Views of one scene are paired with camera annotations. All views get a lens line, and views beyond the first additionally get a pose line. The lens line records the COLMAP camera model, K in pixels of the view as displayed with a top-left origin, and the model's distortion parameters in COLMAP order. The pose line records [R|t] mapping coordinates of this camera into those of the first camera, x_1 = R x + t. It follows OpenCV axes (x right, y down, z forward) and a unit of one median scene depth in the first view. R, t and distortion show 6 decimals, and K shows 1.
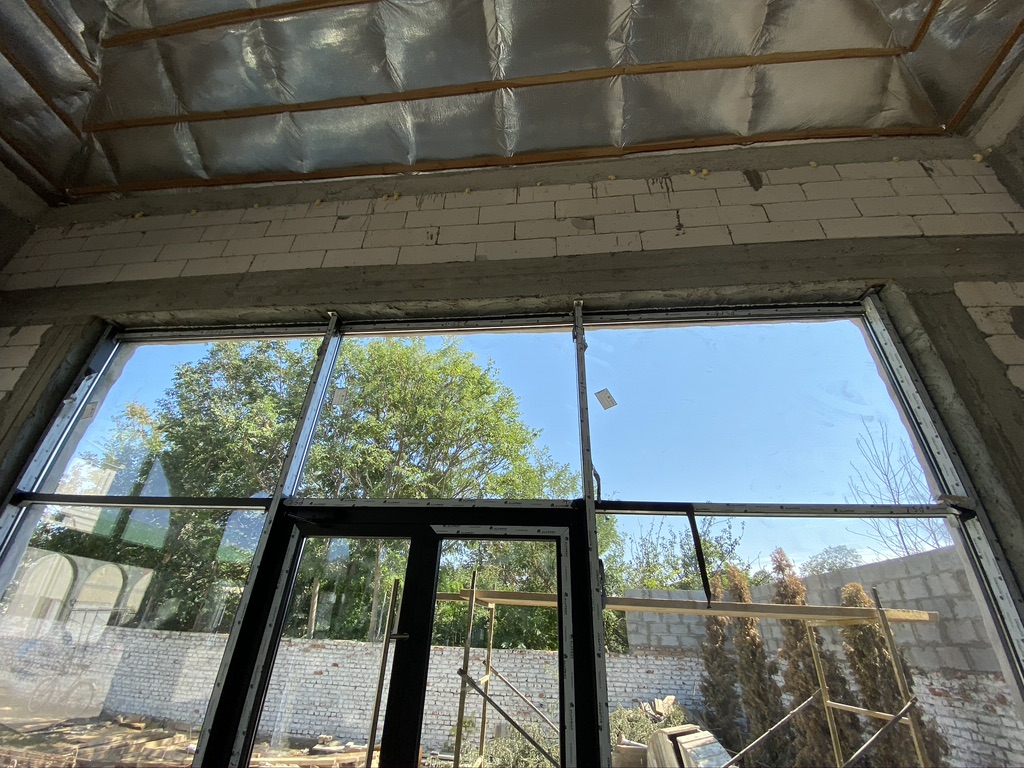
lens RADIAL K [[472.5, 0, 499.7], [0, 472.5, 352.2], [0, 0, 1]] dist [0.024980, -0.031167]
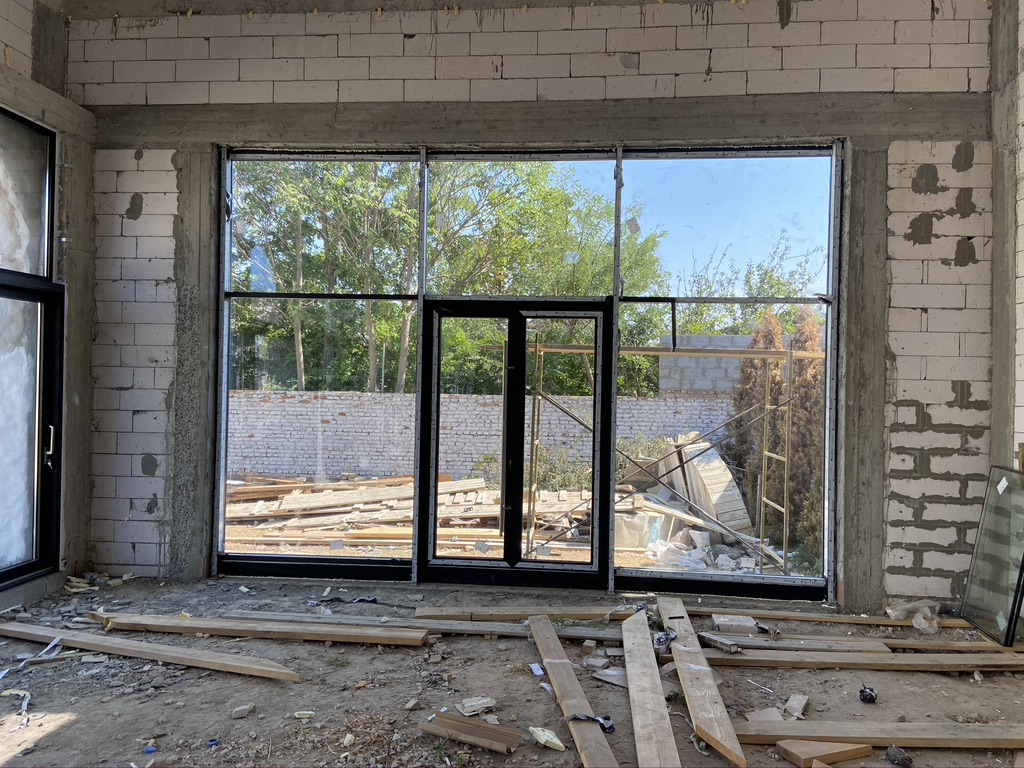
lens RADIAL K [[767.7, 0, 512.0], [0, 767.7, 384.0], [0, 0, 1]] dist [0.041889, -0.003486]
pose [[0.999636, -0.018132, 0.019981, -0.164330], [0.005595, 0.863755, 0.503880, -0.545896], [-0.026395, -0.503585, 0.863542, -1.030413]]
